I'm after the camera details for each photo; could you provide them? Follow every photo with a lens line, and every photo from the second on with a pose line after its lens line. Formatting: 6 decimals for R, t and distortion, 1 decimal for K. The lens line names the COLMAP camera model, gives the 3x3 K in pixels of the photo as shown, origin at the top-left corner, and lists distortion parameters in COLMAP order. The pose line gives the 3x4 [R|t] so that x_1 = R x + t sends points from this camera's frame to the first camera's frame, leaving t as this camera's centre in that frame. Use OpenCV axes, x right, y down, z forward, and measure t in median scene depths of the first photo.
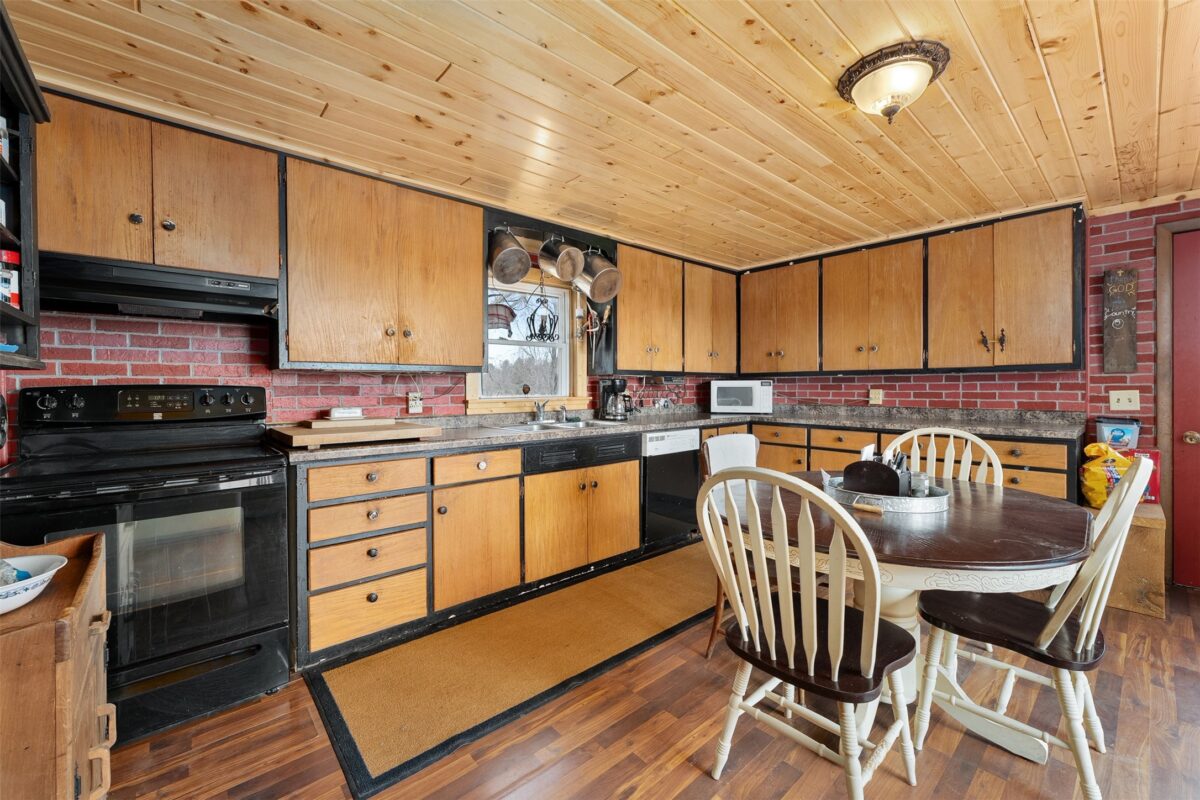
lens RADIAL K [[489.9, 0, 592.1], [0, 489.9, 398.6], [0, 0, 1]] dist [0.004736, -0.001009]
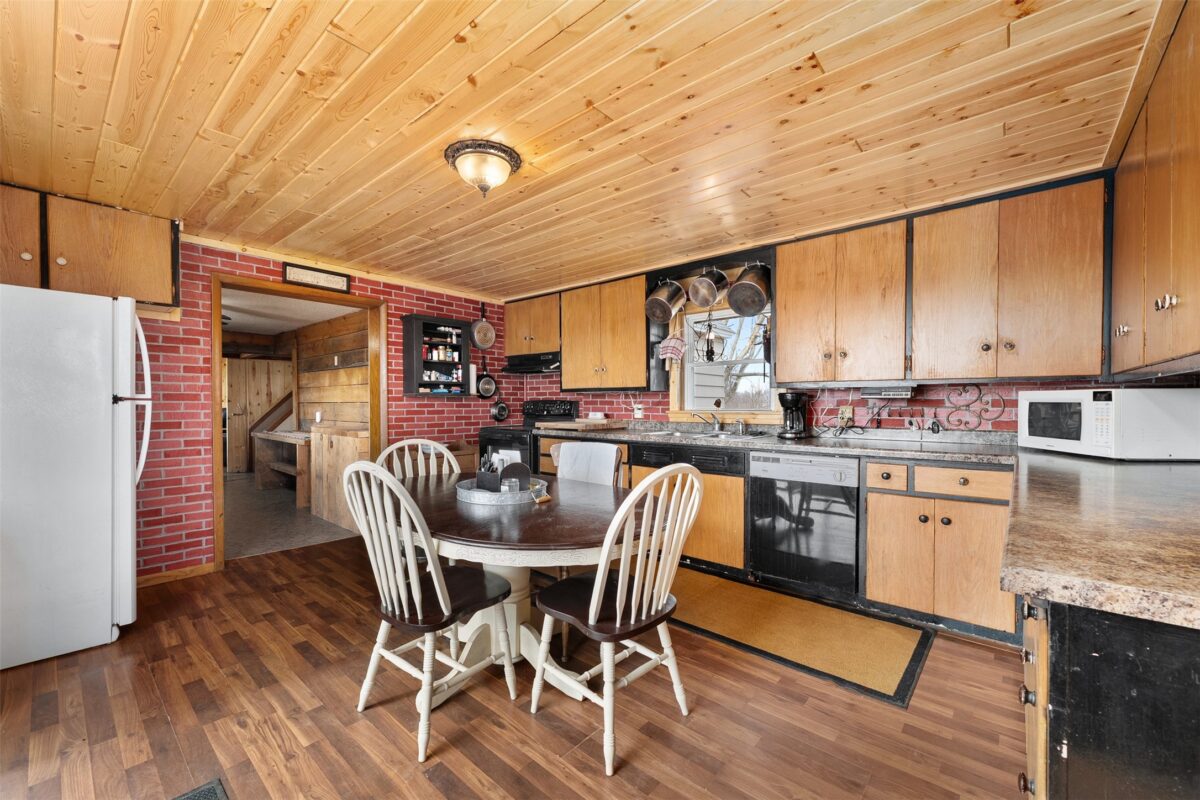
lens RADIAL K [[489.9, 0, 594.9], [0, 489.9, 407.2], [0, 0, 1]] dist [0.004736, -0.001009]
pose [[0.126544, 0.017418, -0.991808, 0.944881], [-0.023086, 0.999627, 0.014610, -0.018382], [0.991692, 0.021048, 0.126899, 0.554183]]
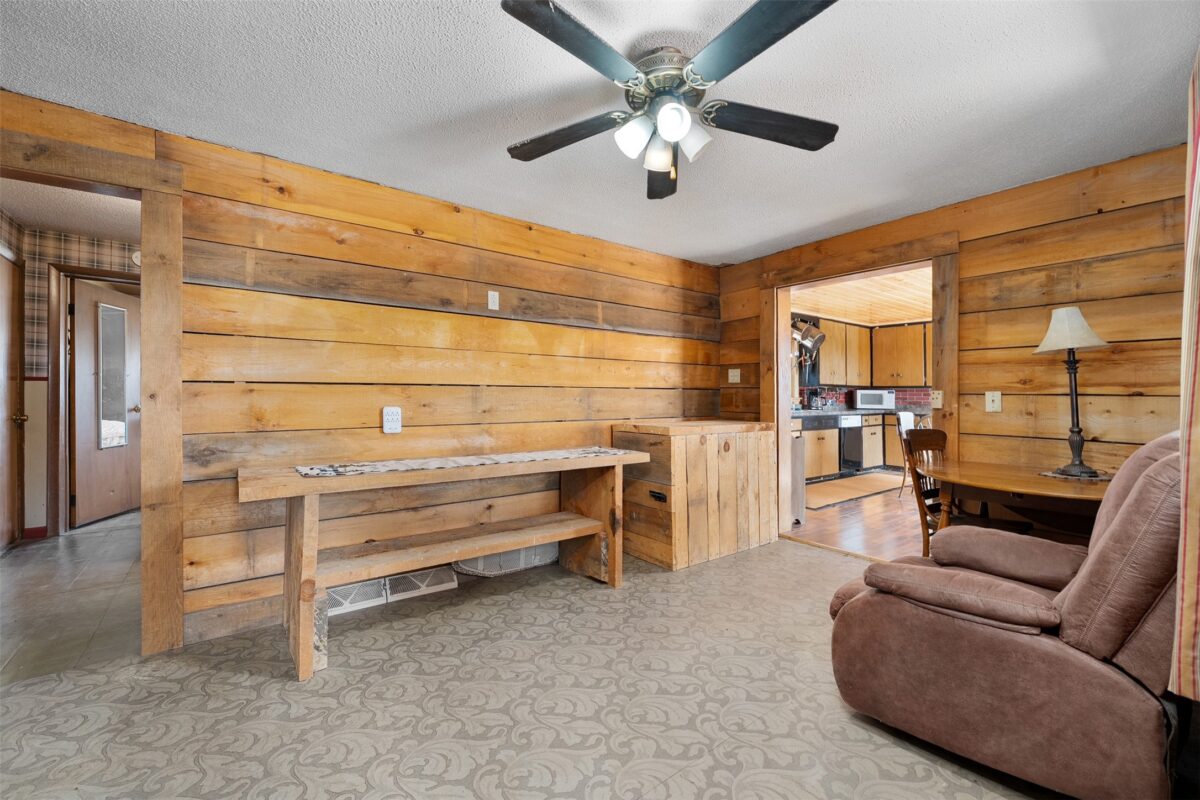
lens RADIAL K [[489.9, 0, 598.6], [0, 489.9, 394.4], [0, 0, 1]] dist [0.004736, -0.001009]
pose [[0.997659, 0.014461, -0.066836, -0.698550], [-0.016110, 0.999577, -0.024213, 0.044703], [0.066457, 0.025234, 0.997470, -1.004362]]
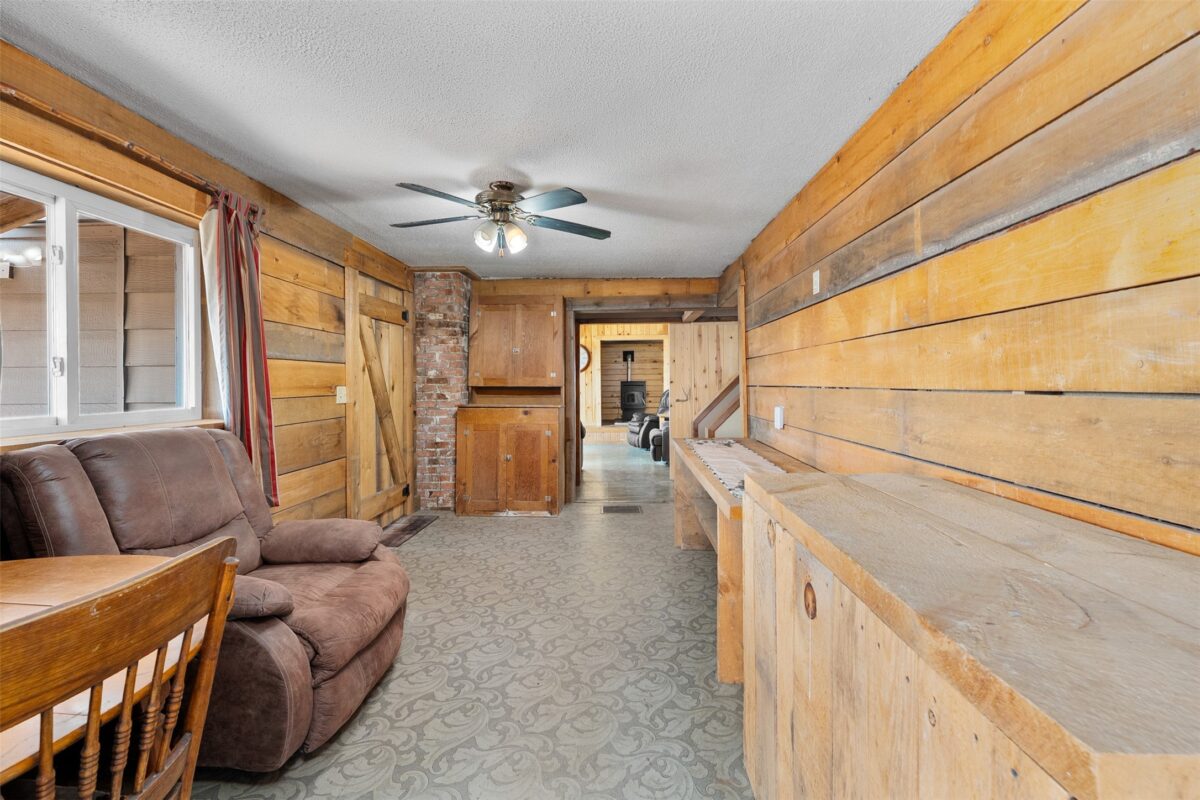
lens RADIAL K [[489.9, 0, 605.0], [0, 489.9, 378.9], [0, 0, 1]] dist [0.004736, -0.001009]
pose [[-0.682746, 0.010105, -0.730586, -0.215123], [-0.002146, 0.999872, 0.015835, -0.010529], [0.730653, 0.012379, -0.682637, 0.107141]]
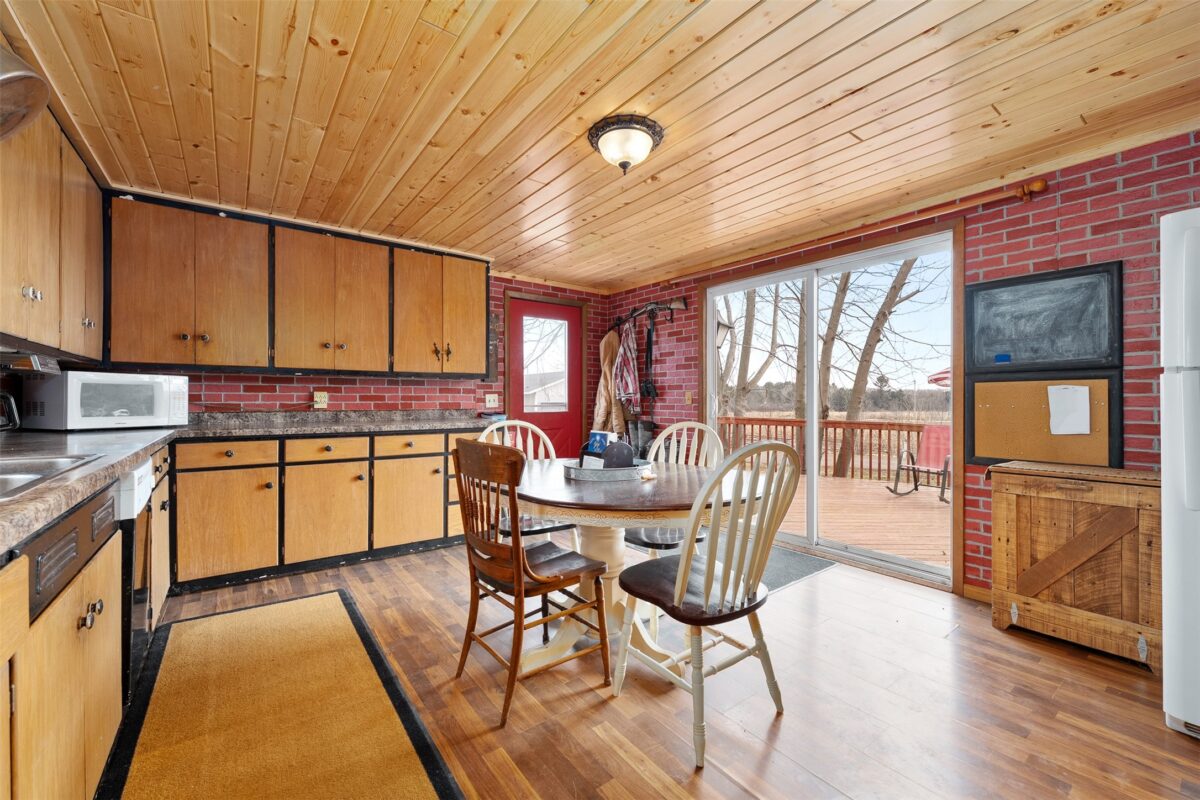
lens RADIAL K [[489.9, 0, 600.9], [0, 489.9, 396.5], [0, 0, 1]] dist [0.004736, -0.001009]
pose [[0.069767, 0.012747, 0.997482, -0.321130], [0.021504, 0.999667, -0.014279, 0.015421], [-0.997332, 0.022447, 0.069470, 0.481758]]
